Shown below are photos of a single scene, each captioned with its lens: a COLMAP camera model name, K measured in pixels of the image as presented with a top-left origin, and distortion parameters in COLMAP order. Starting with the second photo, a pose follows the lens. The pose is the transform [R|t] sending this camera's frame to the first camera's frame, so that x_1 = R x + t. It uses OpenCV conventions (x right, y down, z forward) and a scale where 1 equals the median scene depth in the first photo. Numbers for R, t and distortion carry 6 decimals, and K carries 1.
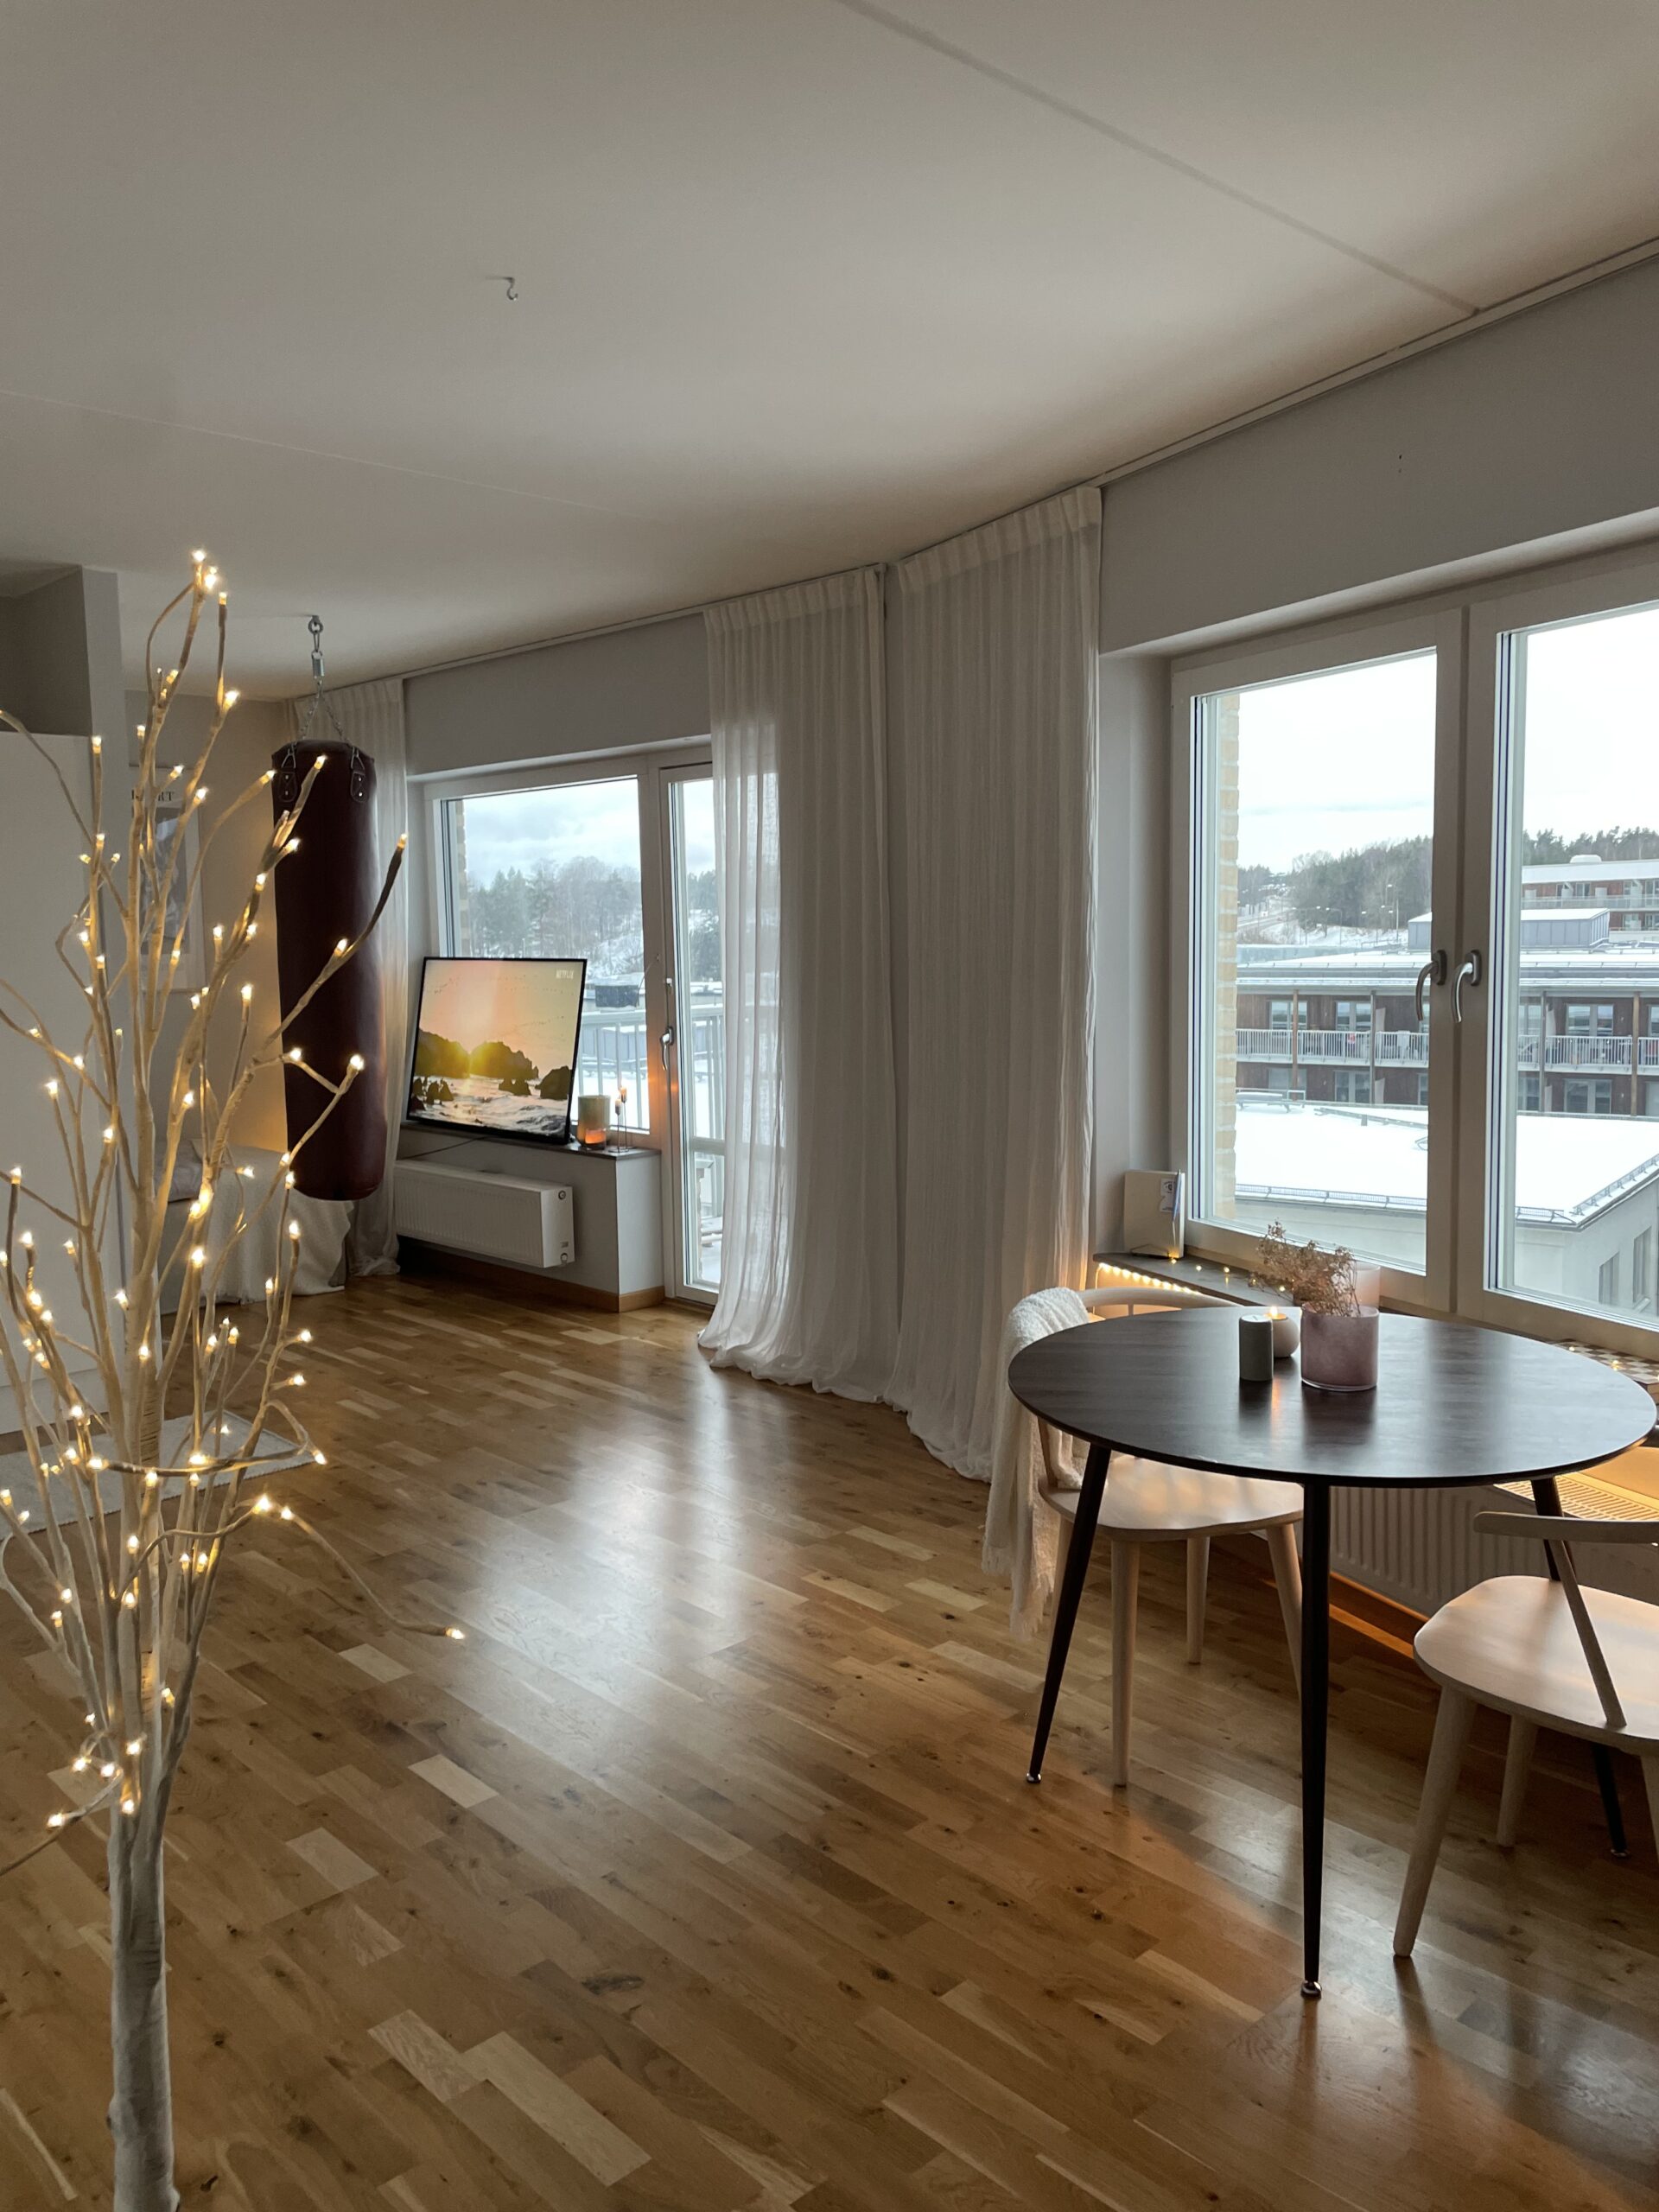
lens RADIAL K [[1678.1, 0, 829.5], [0, 1678.1, 1106.0], [0, 0, 1]] dist [0.100973, -0.133358]
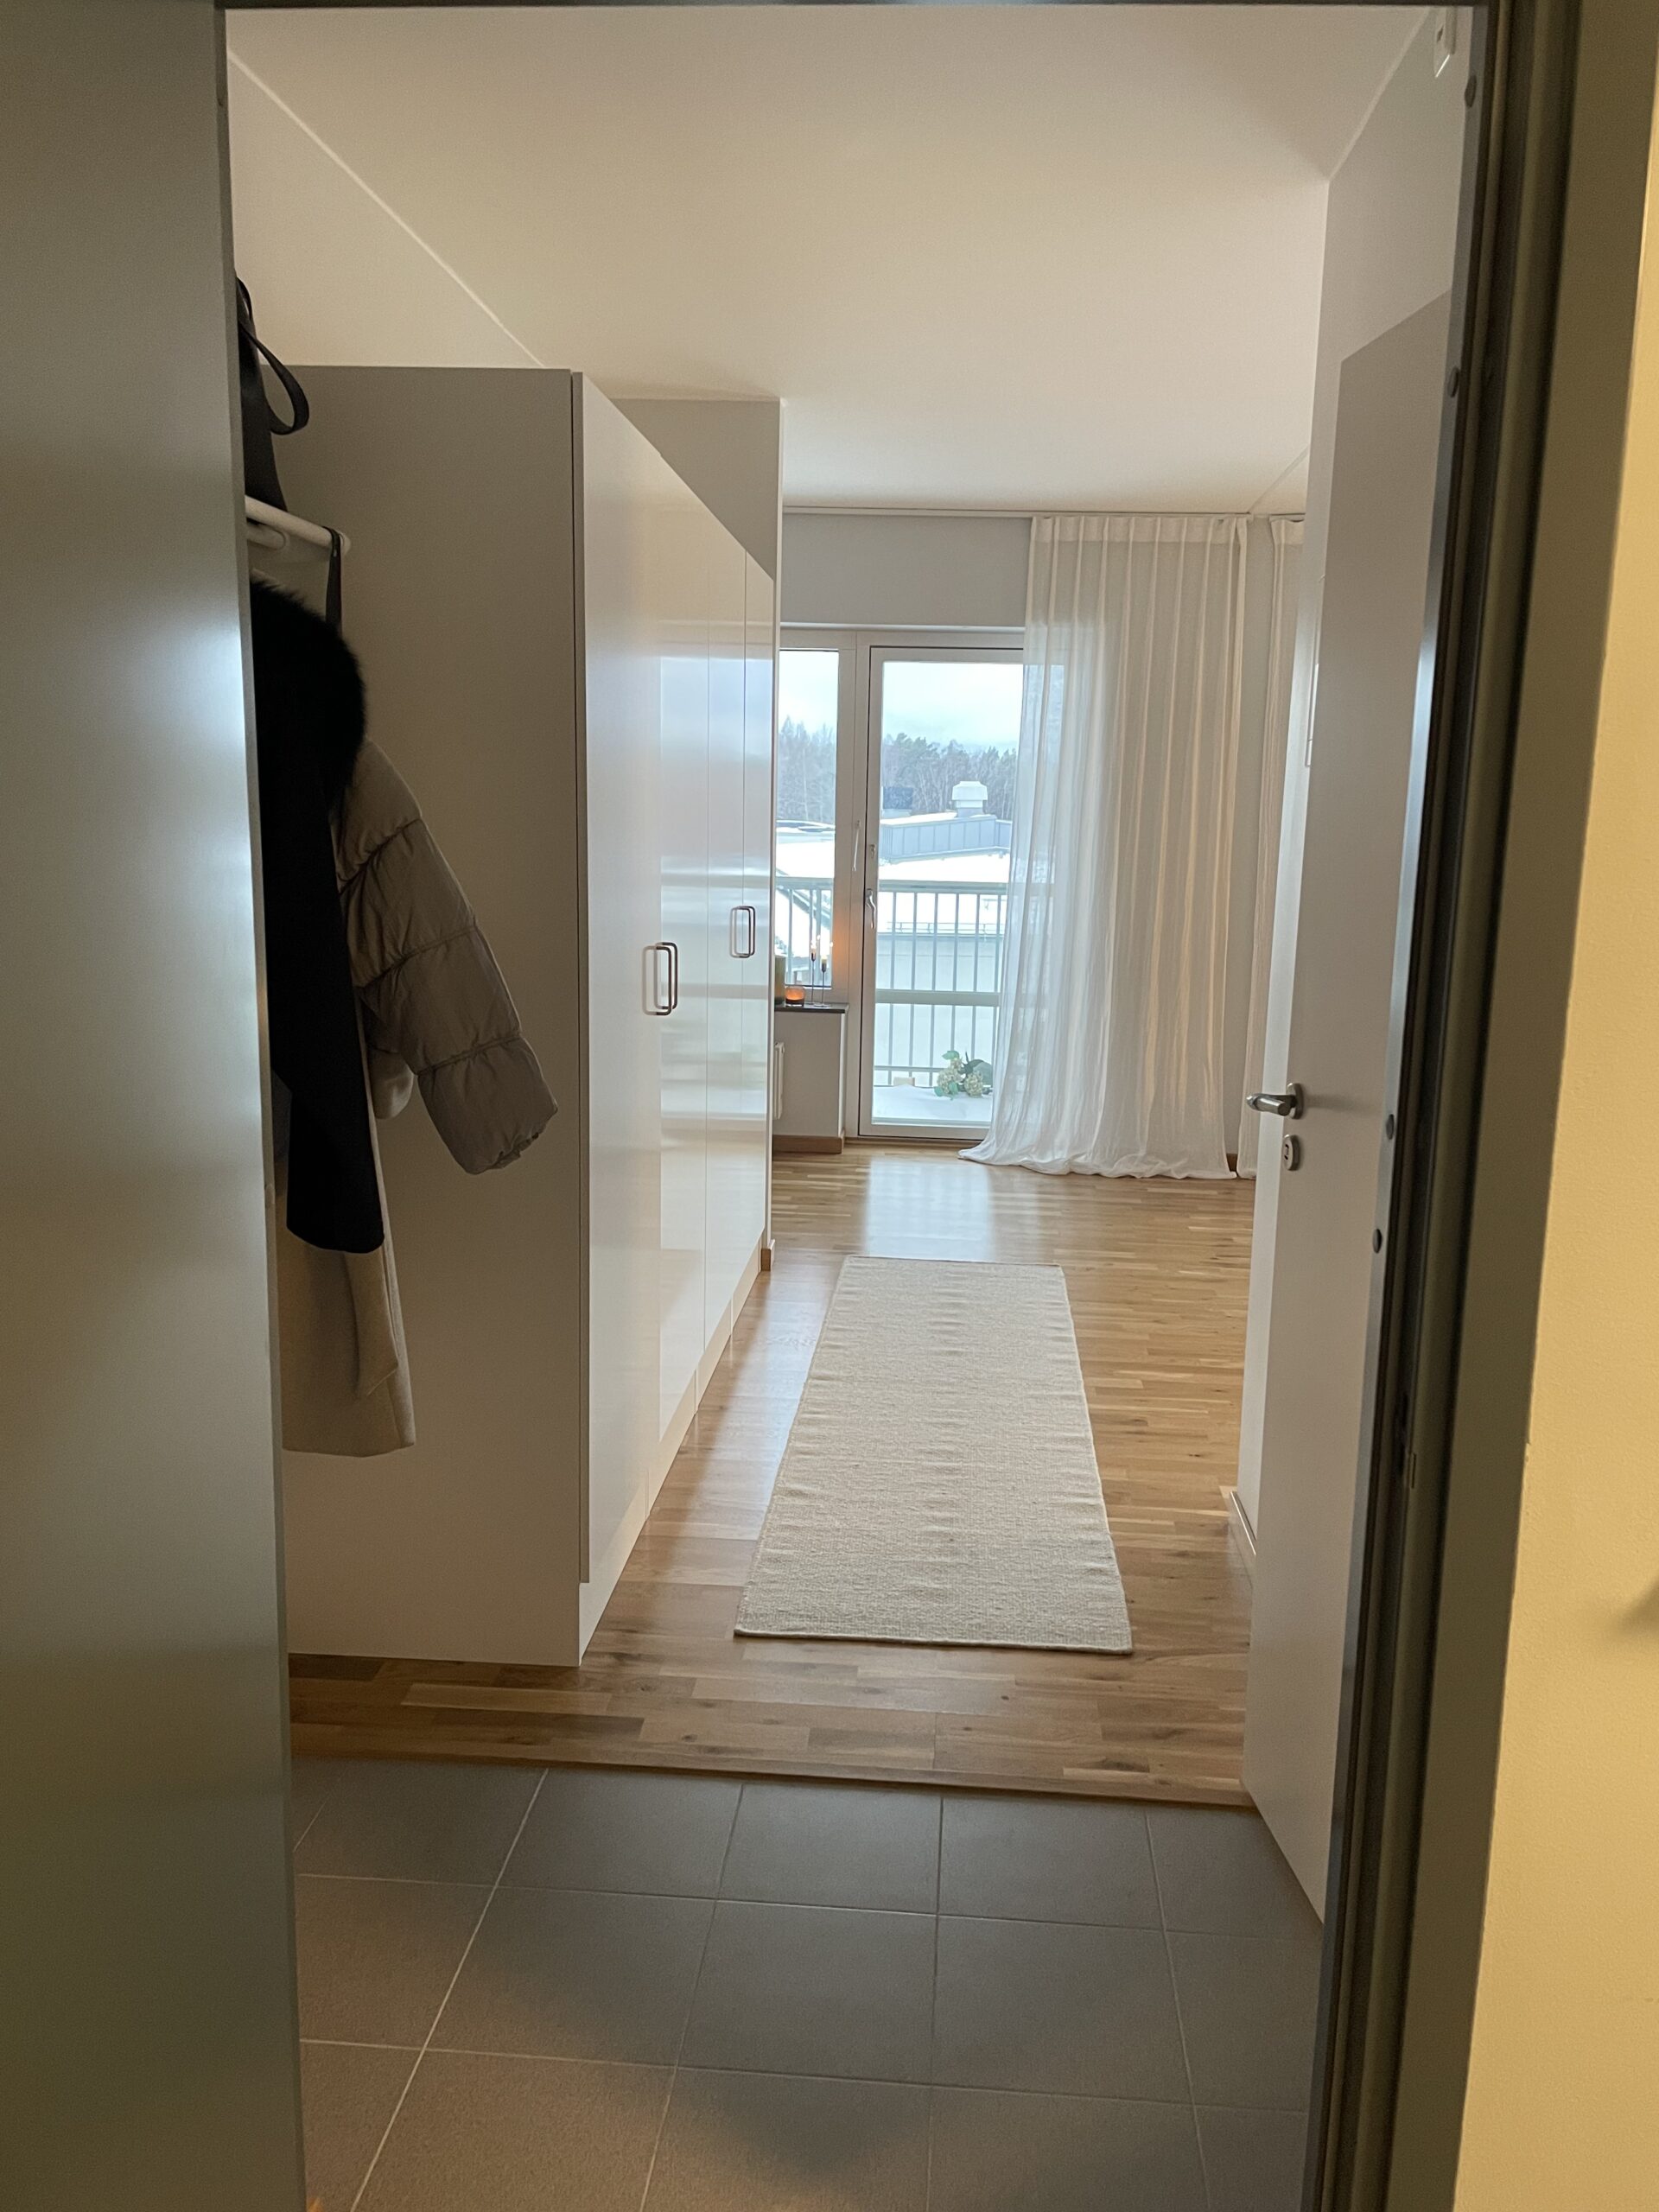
lens RADIAL K [[1678.1, 0, 829.5], [0, 1678.1, 1106.0], [0, 0, 1]] dist [0.100973, -0.133358]
pose [[0.739947, -0.074529, 0.668524, -0.912139], [0.036205, 0.996815, 0.071056, 0.016164], [-0.671691, -0.028374, 0.740288, 0.218190]]
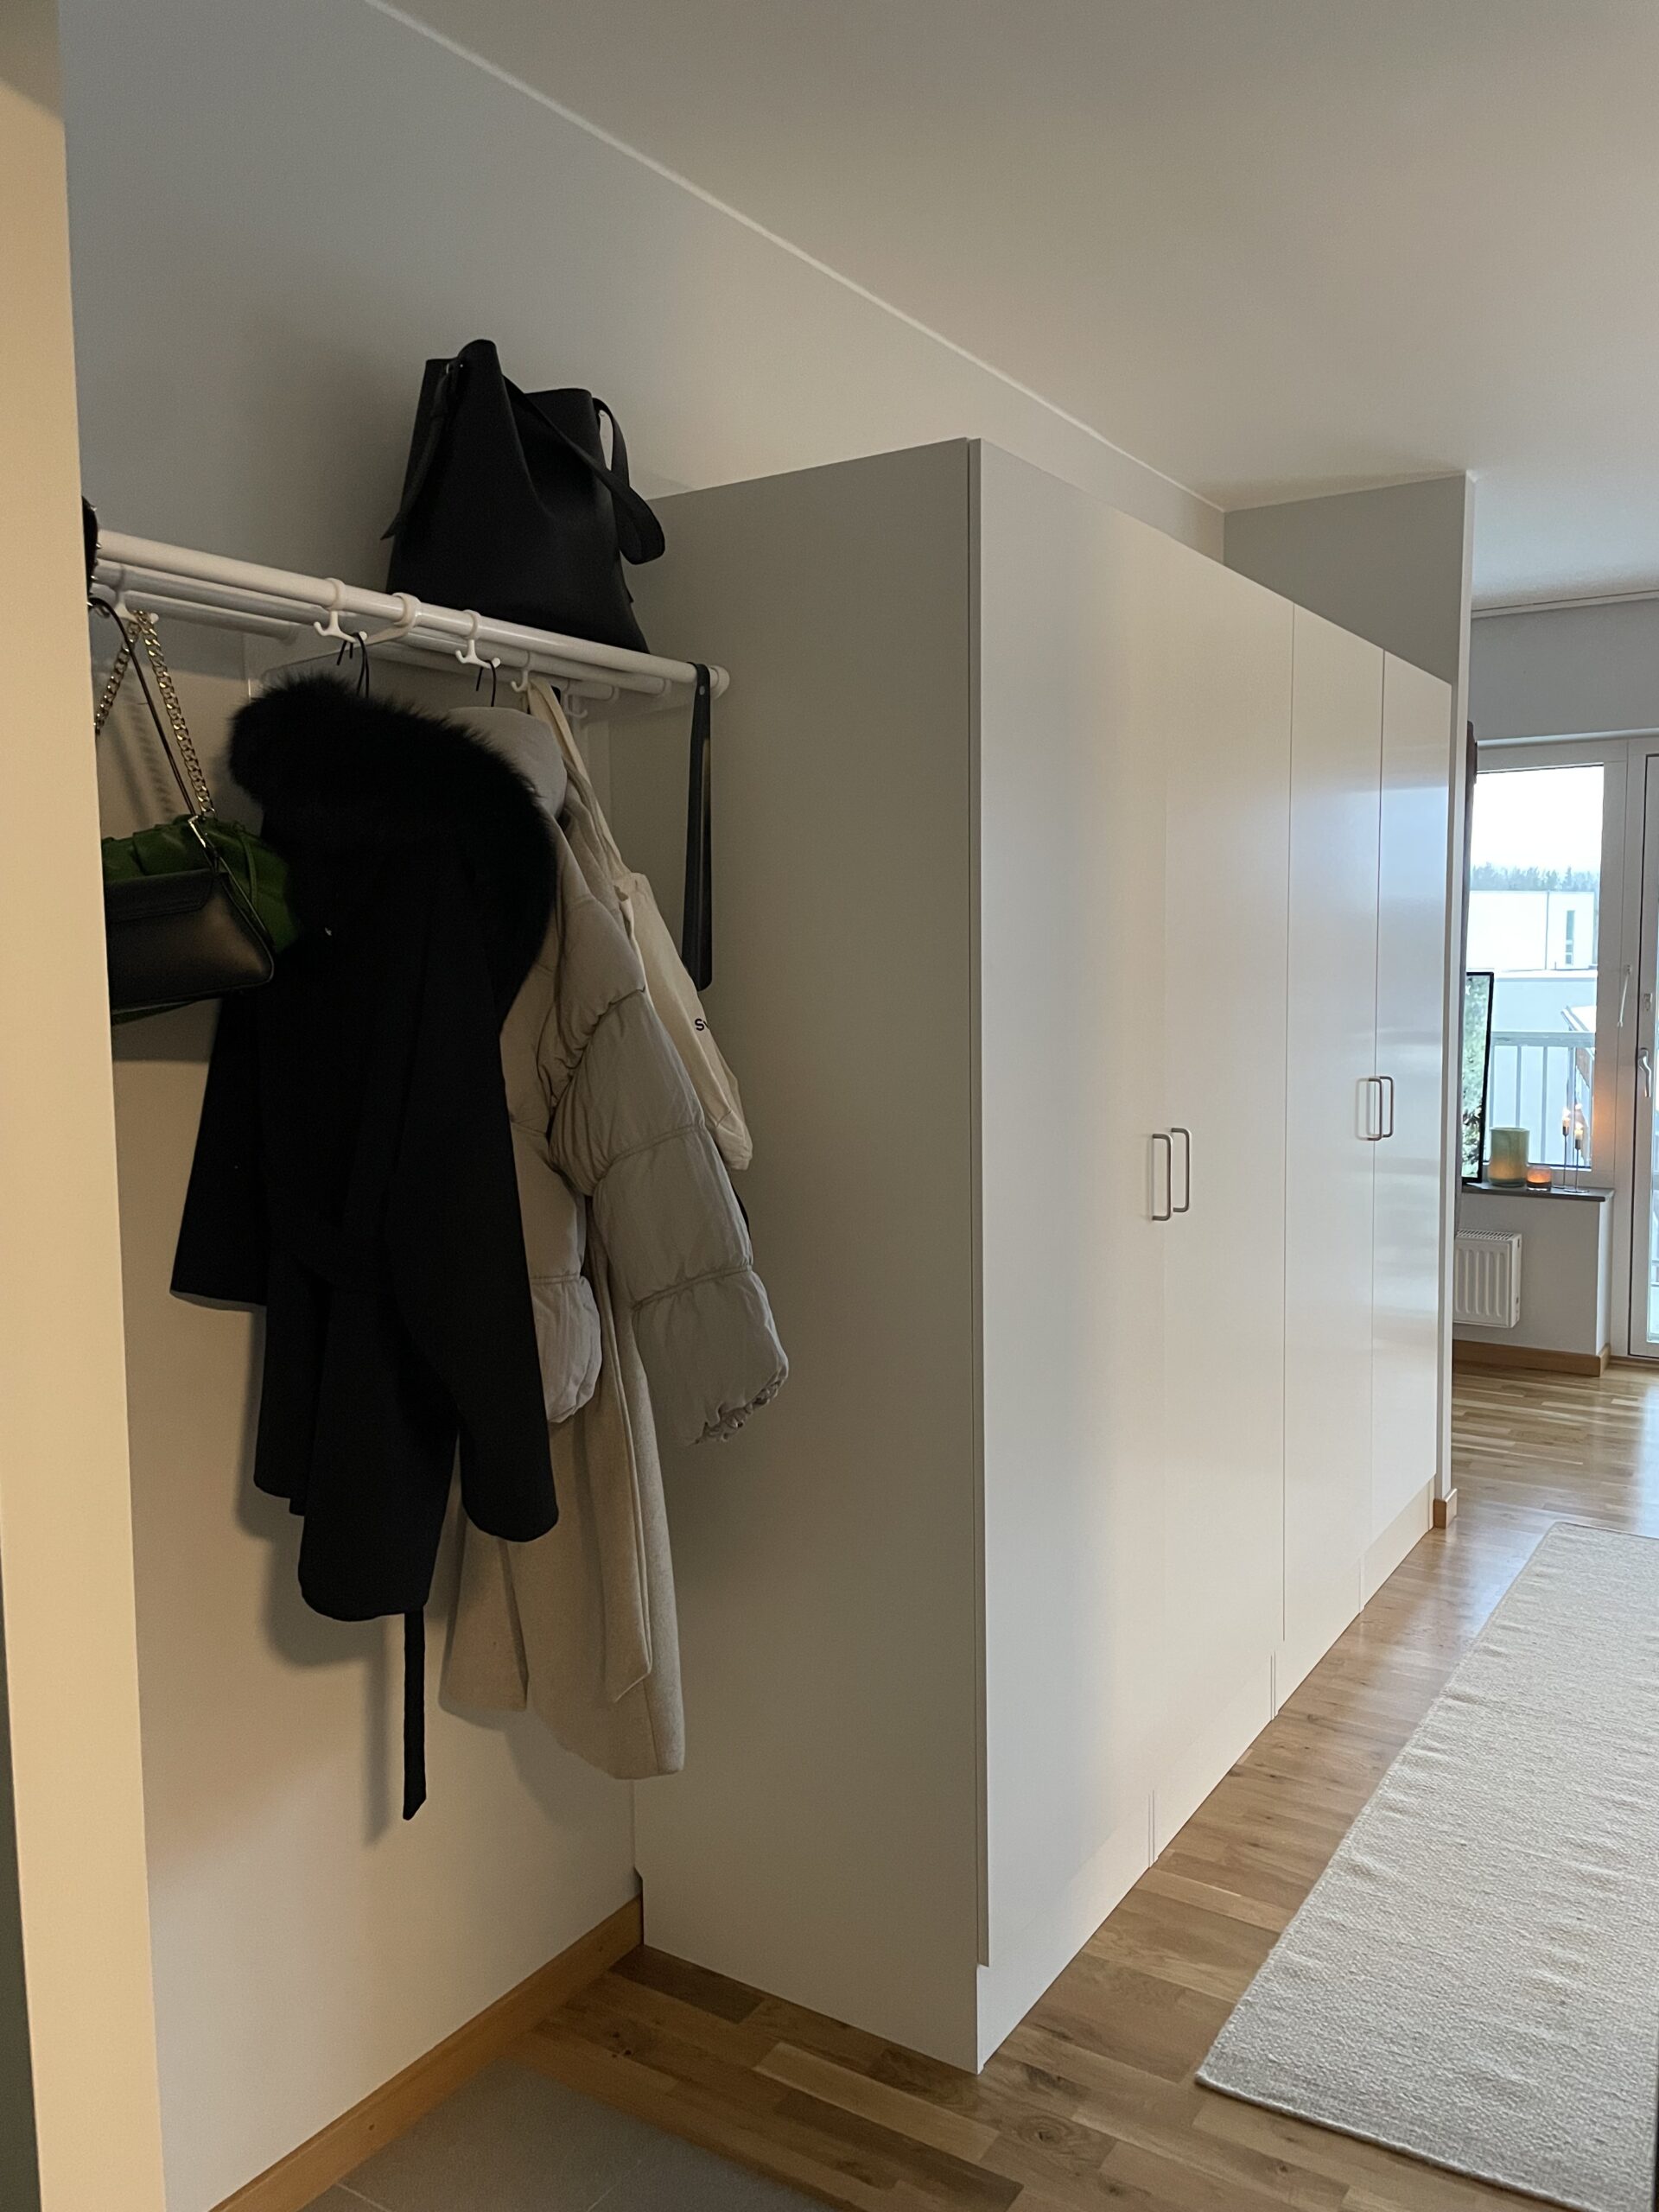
lens RADIAL K [[1678.1, 0, 829.5], [0, 1678.1, 1106.0], [0, 0, 1]] dist [0.100973, -0.133358]
pose [[0.968837, -0.002830, 0.247681, -0.800962], [0.010988, 0.999441, -0.031561, 0.008599], [-0.247453, 0.033299, 0.968327, 0.251468]]
